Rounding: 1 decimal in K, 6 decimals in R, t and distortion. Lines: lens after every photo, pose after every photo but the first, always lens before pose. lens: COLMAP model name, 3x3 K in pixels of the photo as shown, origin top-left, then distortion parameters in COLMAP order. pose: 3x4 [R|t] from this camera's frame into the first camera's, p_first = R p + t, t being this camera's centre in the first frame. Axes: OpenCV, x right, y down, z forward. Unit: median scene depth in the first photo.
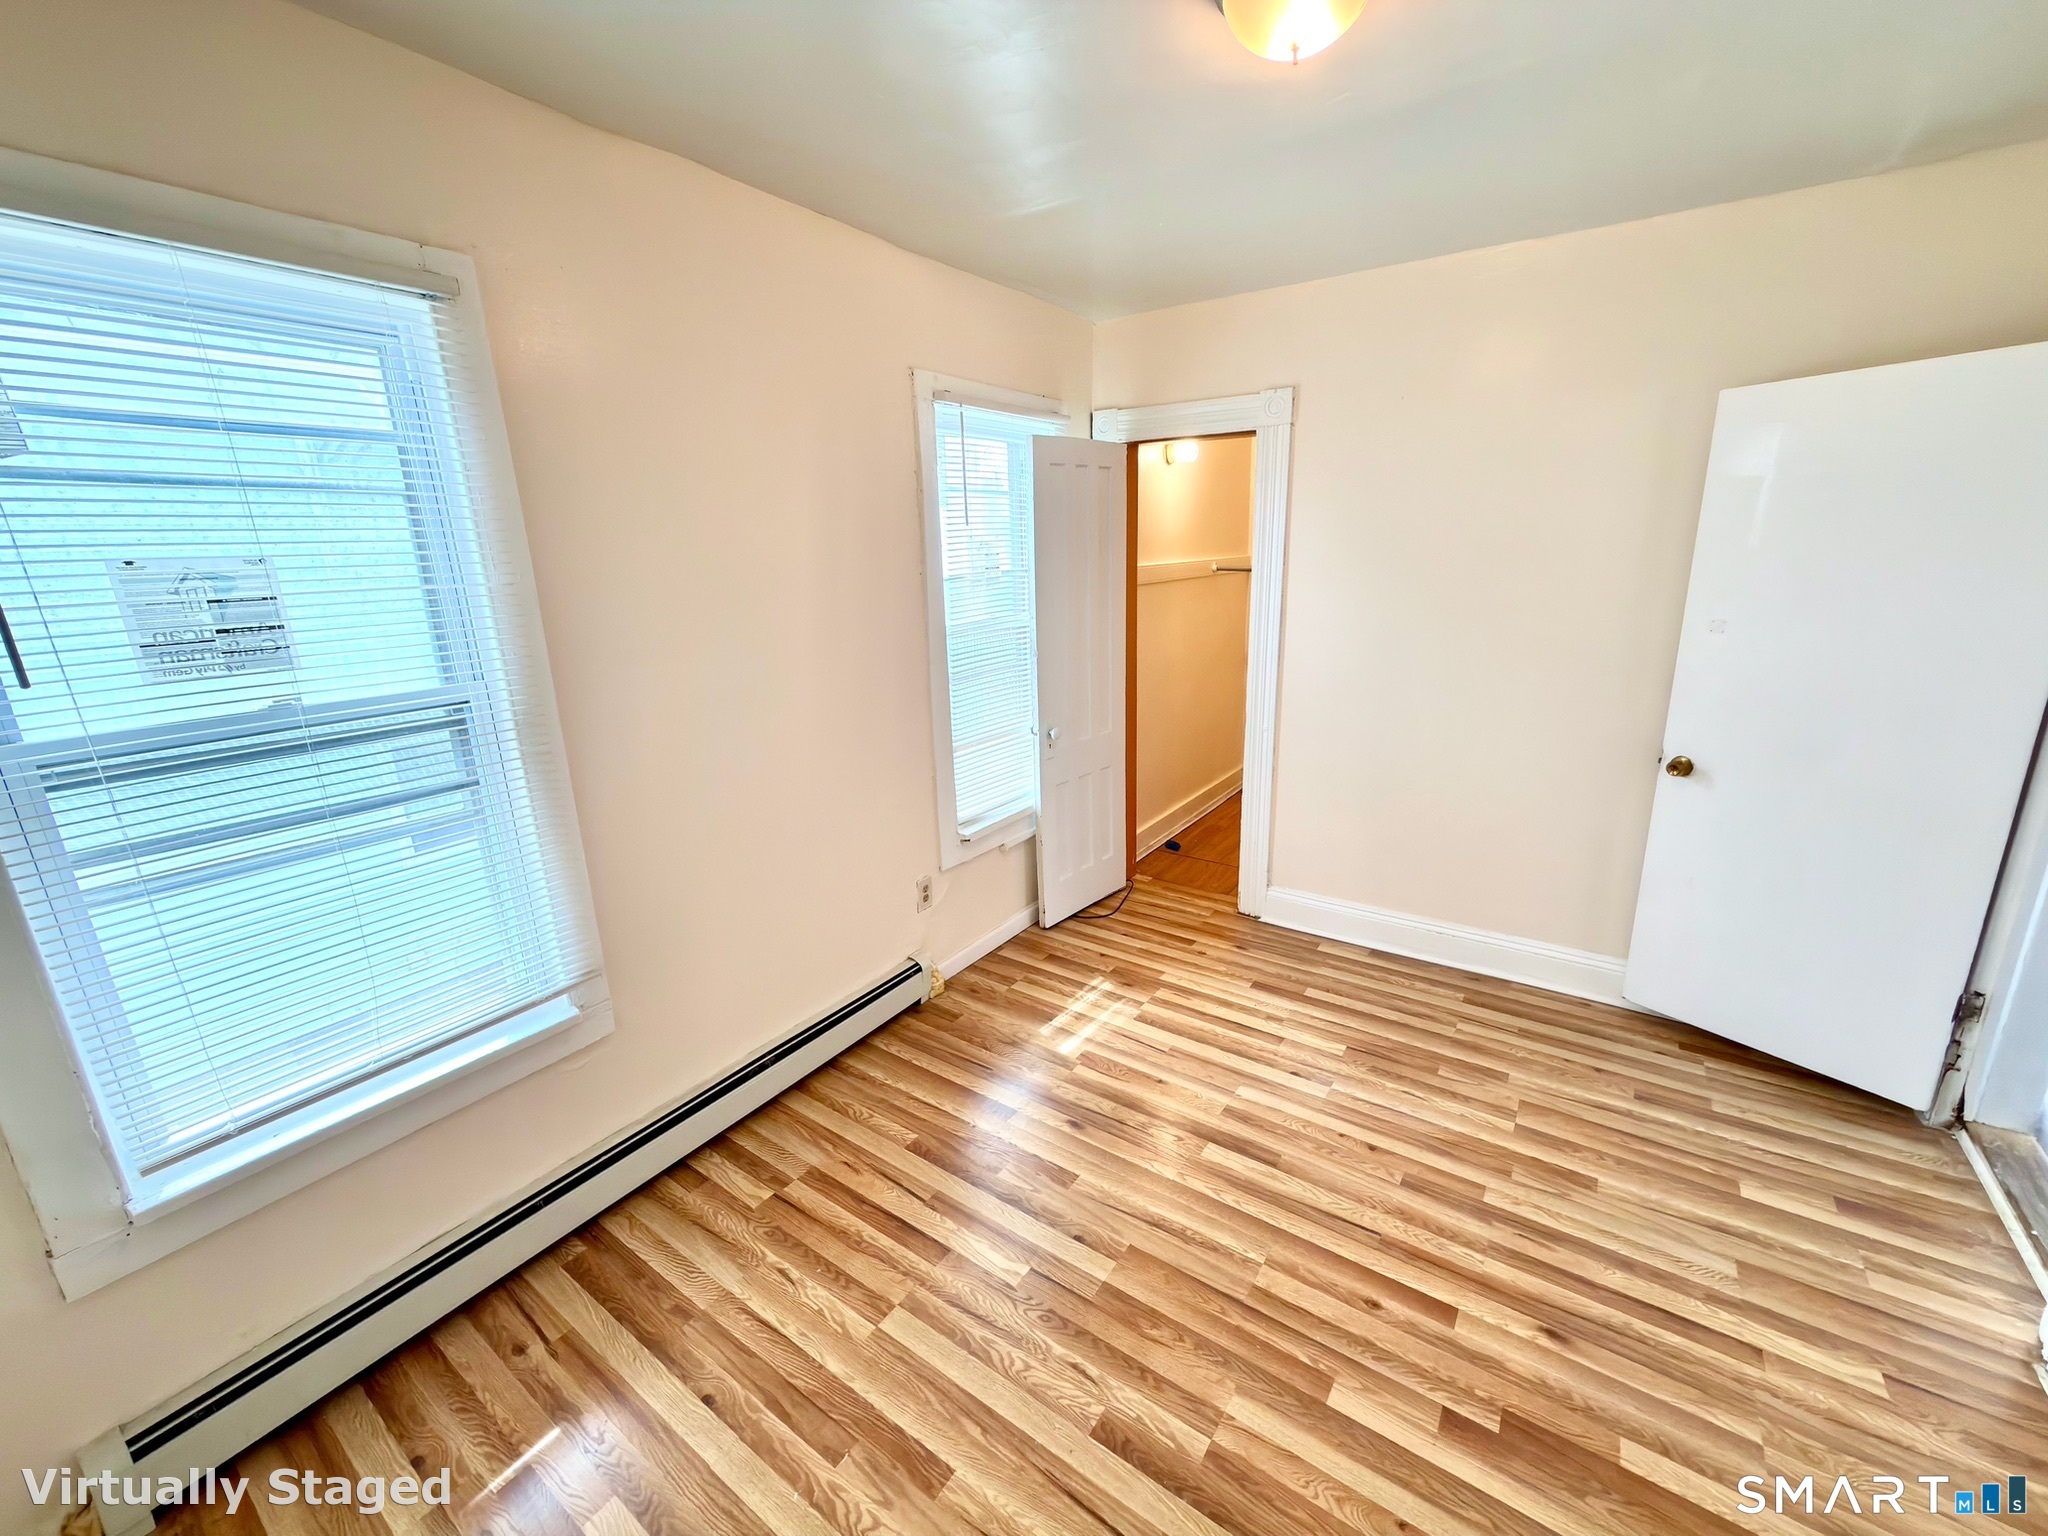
lens RADIAL K [[820.1, 0, 1026.7], [0, 820.1, 764.6], [0, 0, 1]] dist [0.001200, -0.000342]
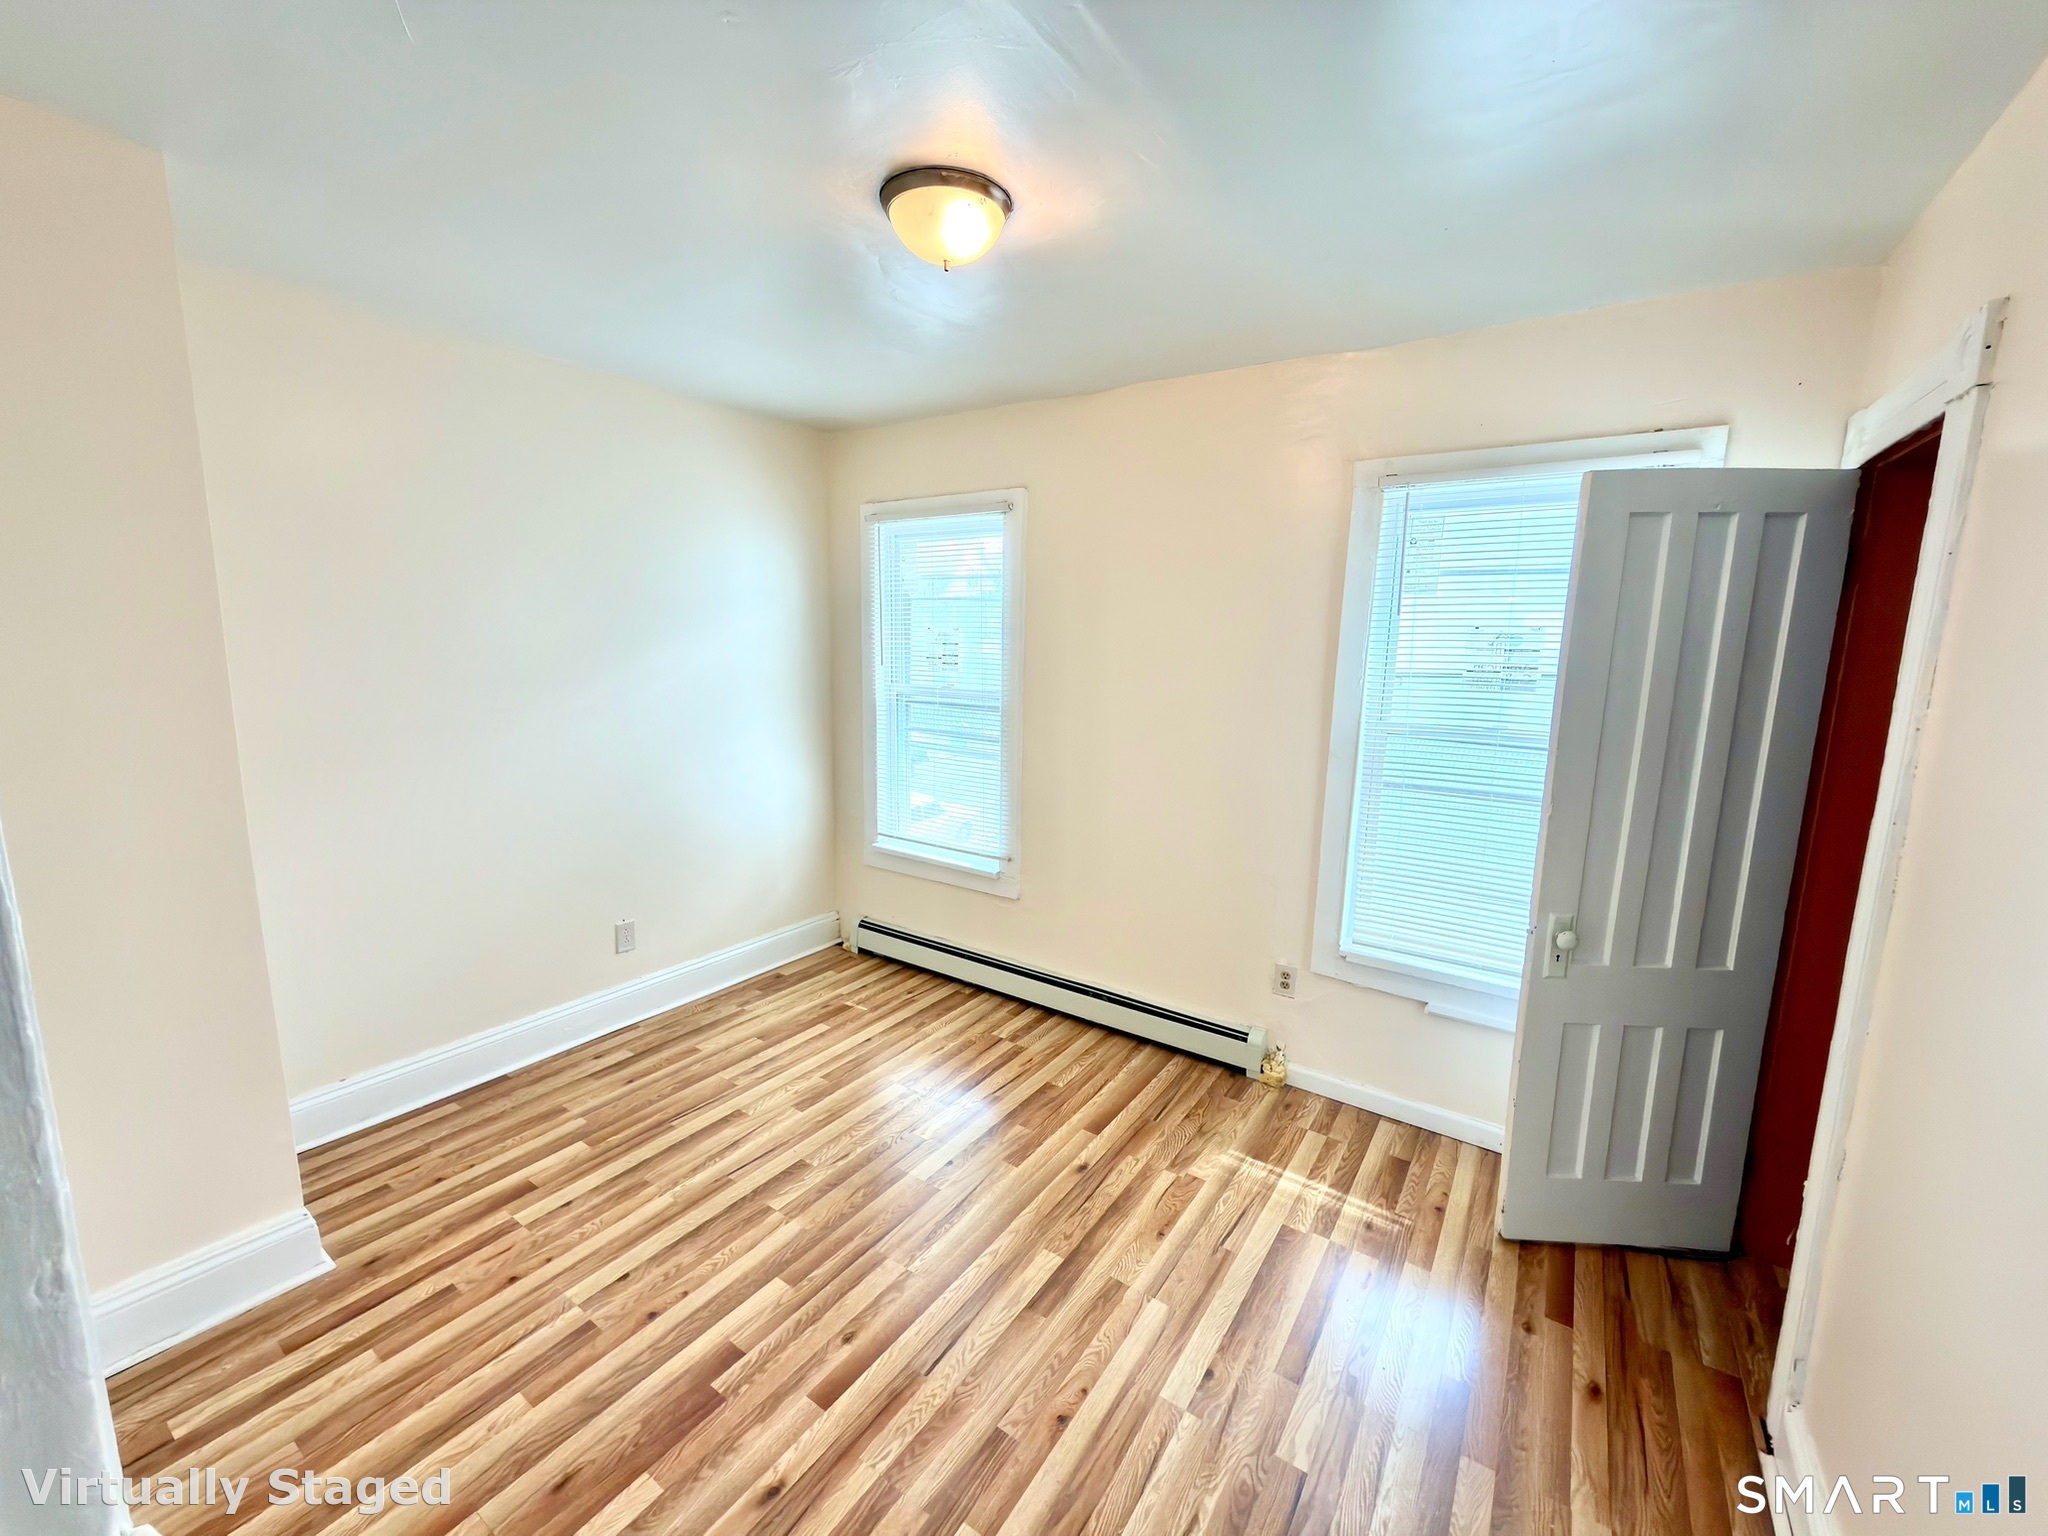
lens RADIAL K [[820.1, 0, 1024.3], [0, 820.1, 765.8], [0, 0, 1]] dist [0.001200, -0.000342]
pose [[0.017805, 0.184037, -0.982758, 1.338796], [-0.276076, 0.945606, 0.172078, -0.286233], [0.960971, 0.268252, 0.067645, 0.954924]]
